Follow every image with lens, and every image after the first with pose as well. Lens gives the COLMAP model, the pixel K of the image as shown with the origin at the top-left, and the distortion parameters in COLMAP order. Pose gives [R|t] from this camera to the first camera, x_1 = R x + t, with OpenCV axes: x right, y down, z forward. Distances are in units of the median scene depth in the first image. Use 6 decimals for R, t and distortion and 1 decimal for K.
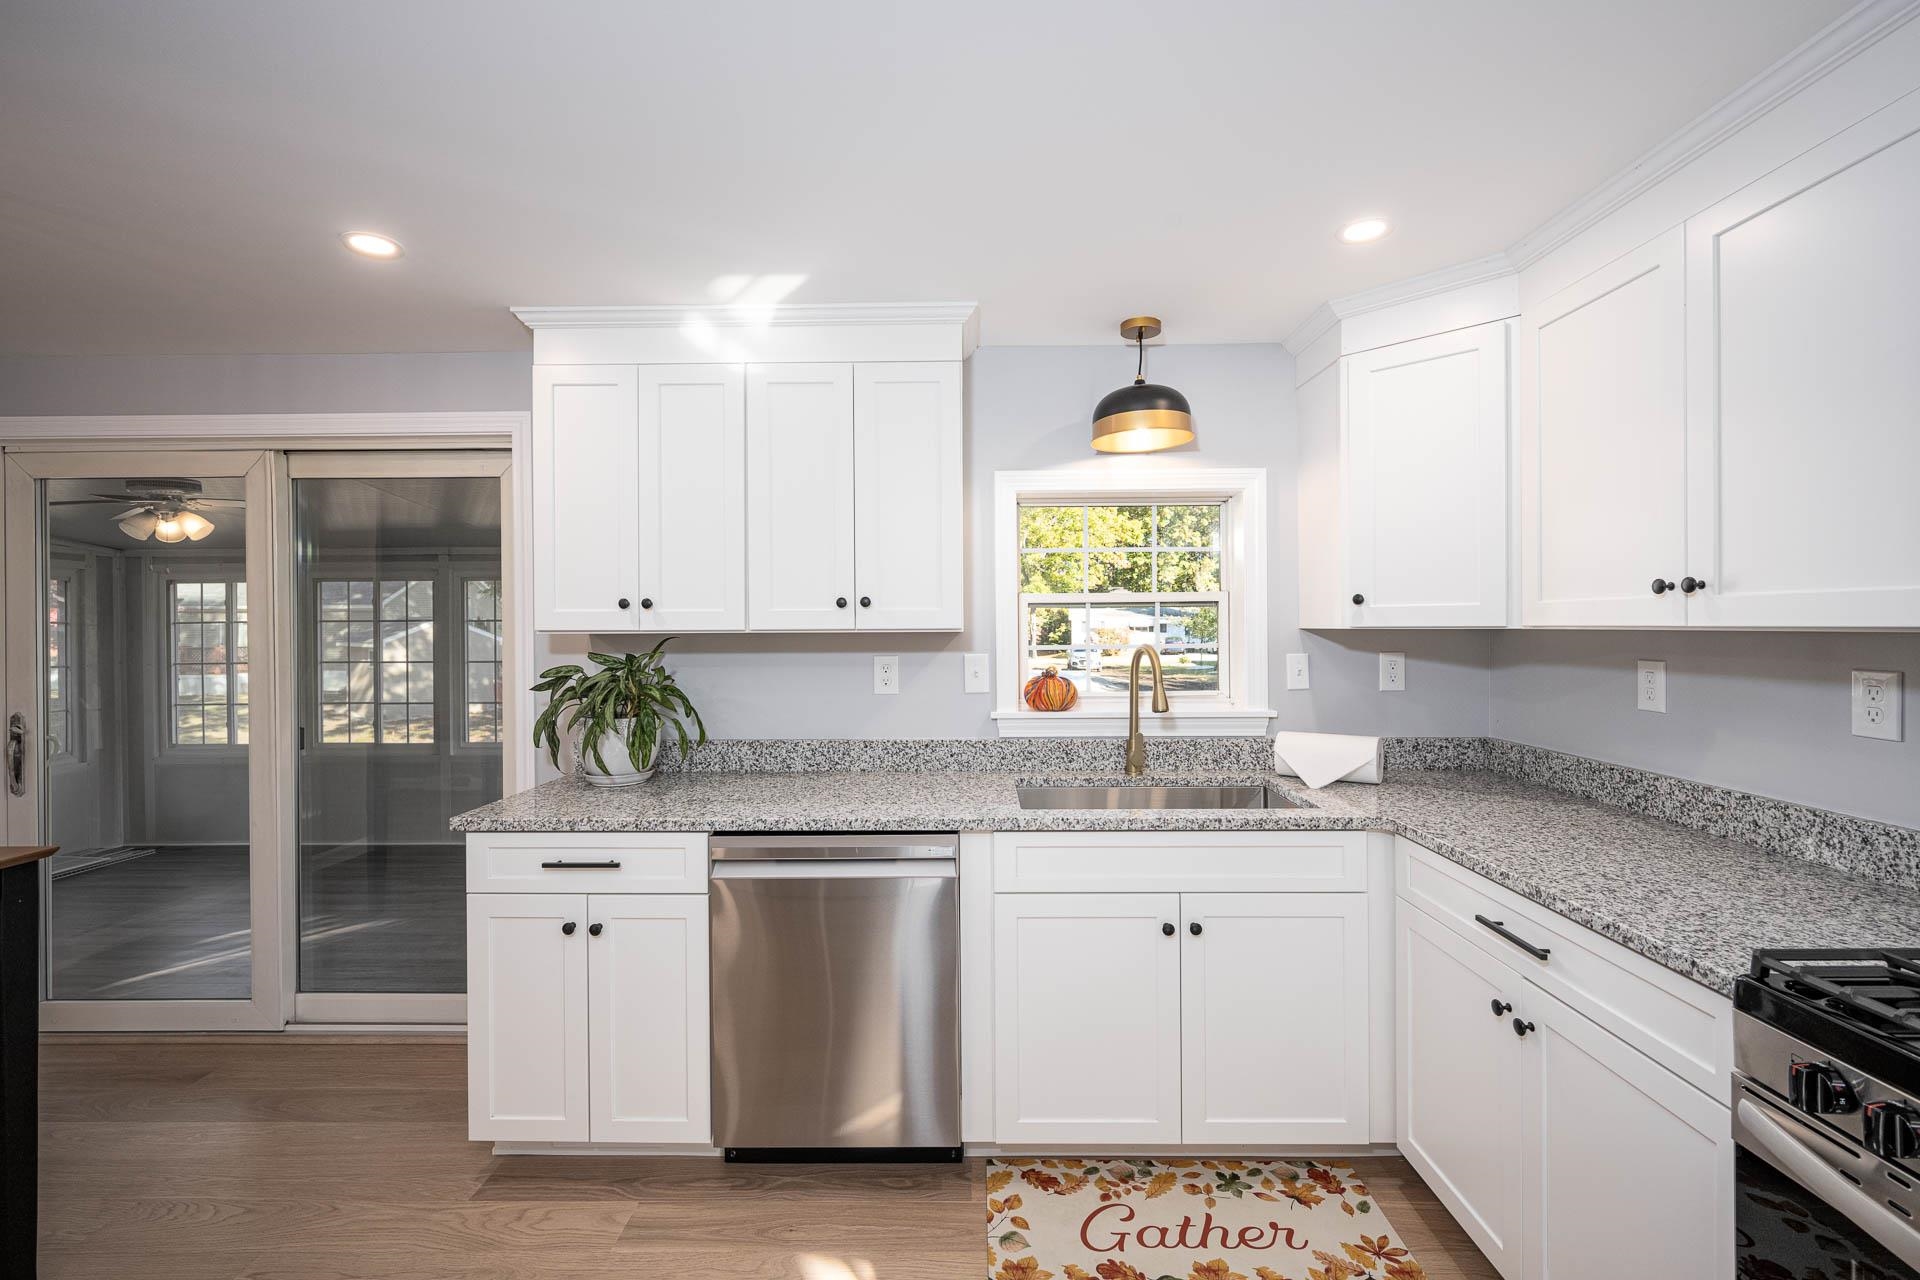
lens RADIAL K [[815.0, 0, 958.2], [0, 815.0, 620.1], [0, 0, 1]] dist [-0.004243, 0.000572]
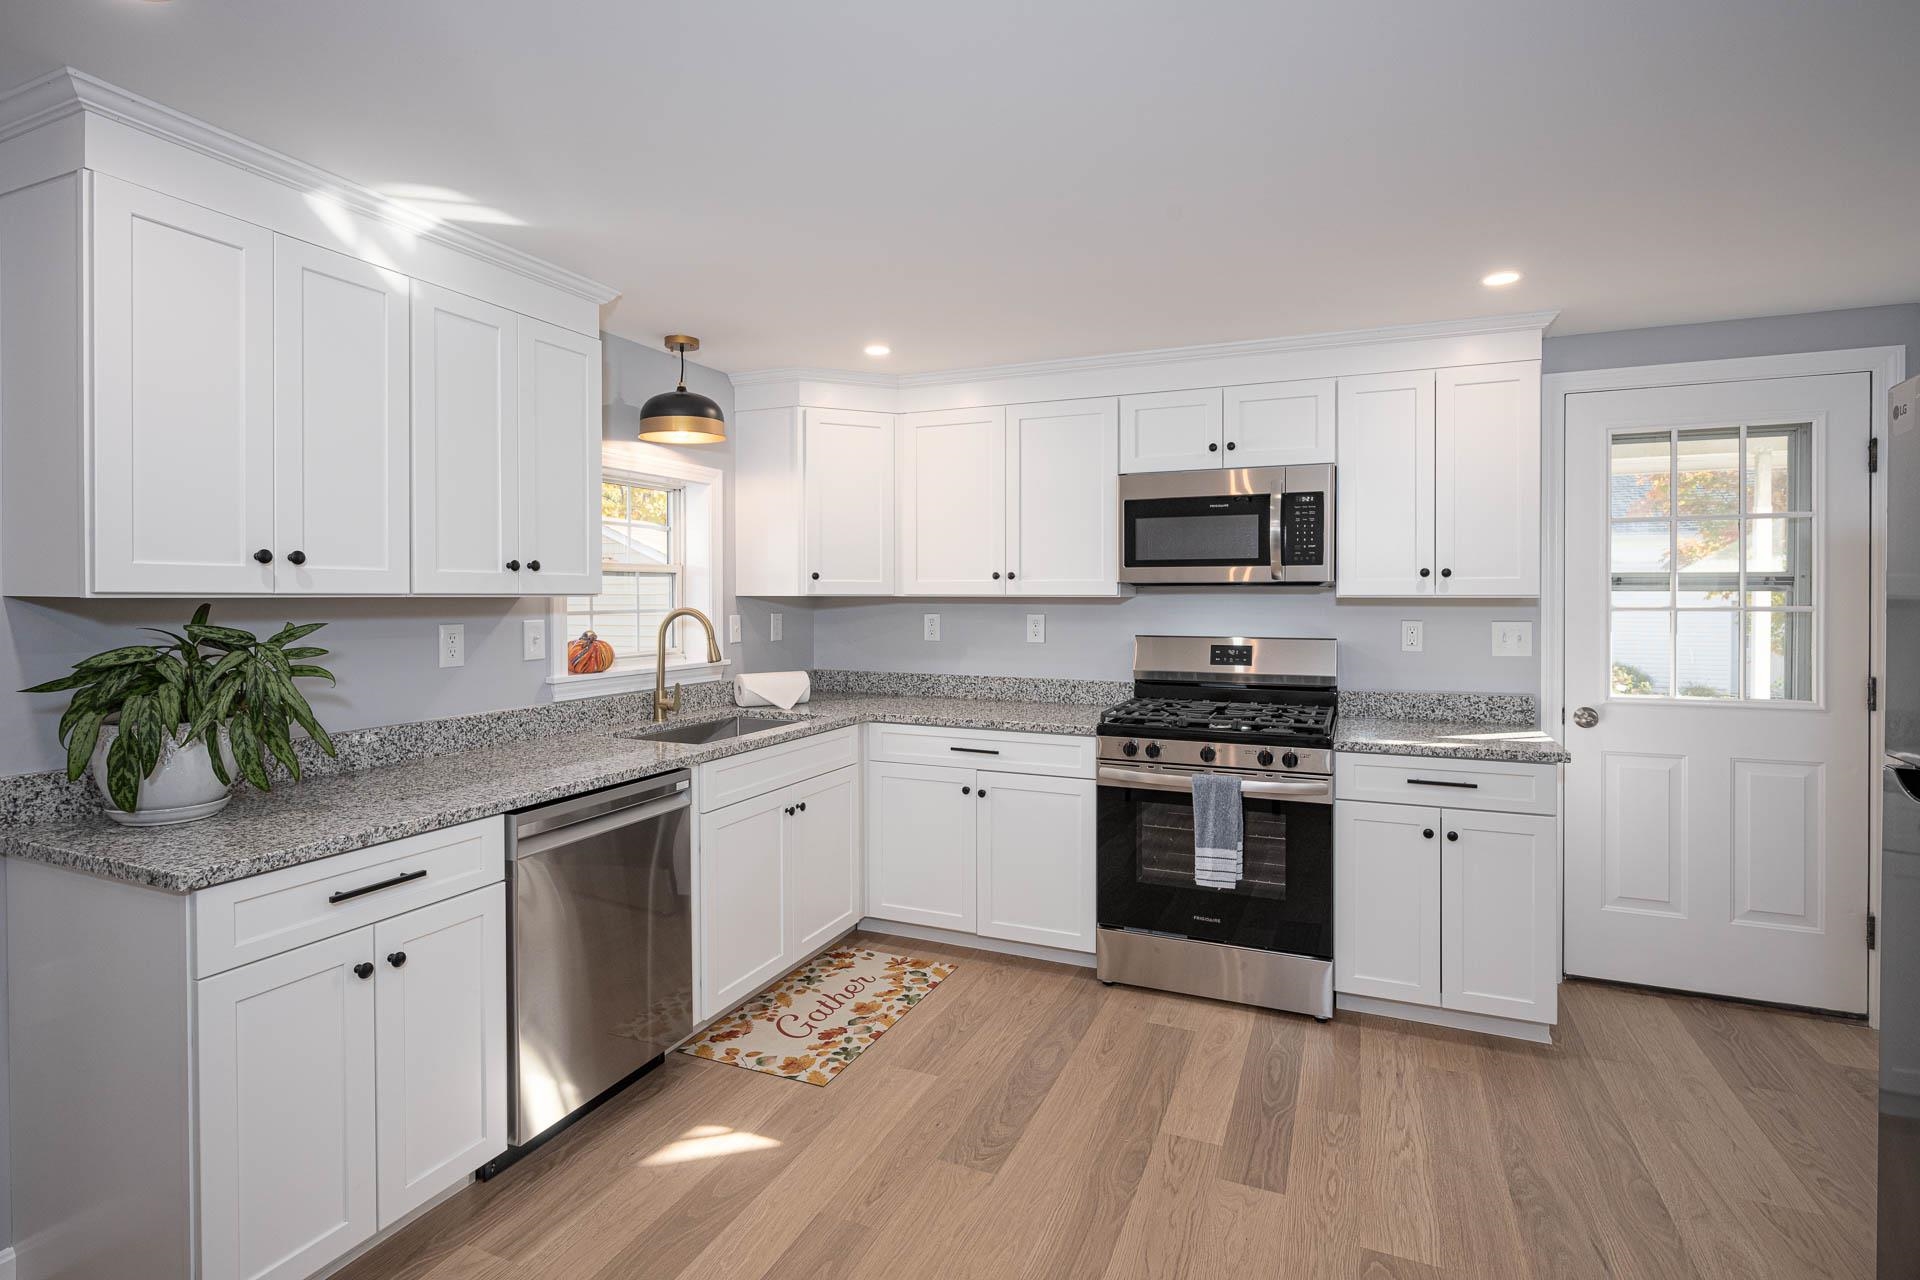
lens RADIAL K [[957.8, 0, 937.5], [0, 957.8, 594.5], [0, 0, 1]] dist [-0.006148, 0.000056]
pose [[0.389886, 0.007199, 0.920835, -1.148019], [-0.008141, 0.999957, -0.004370, 0.015253], [-0.920827, -0.005792, 0.389928, 0.136033]]
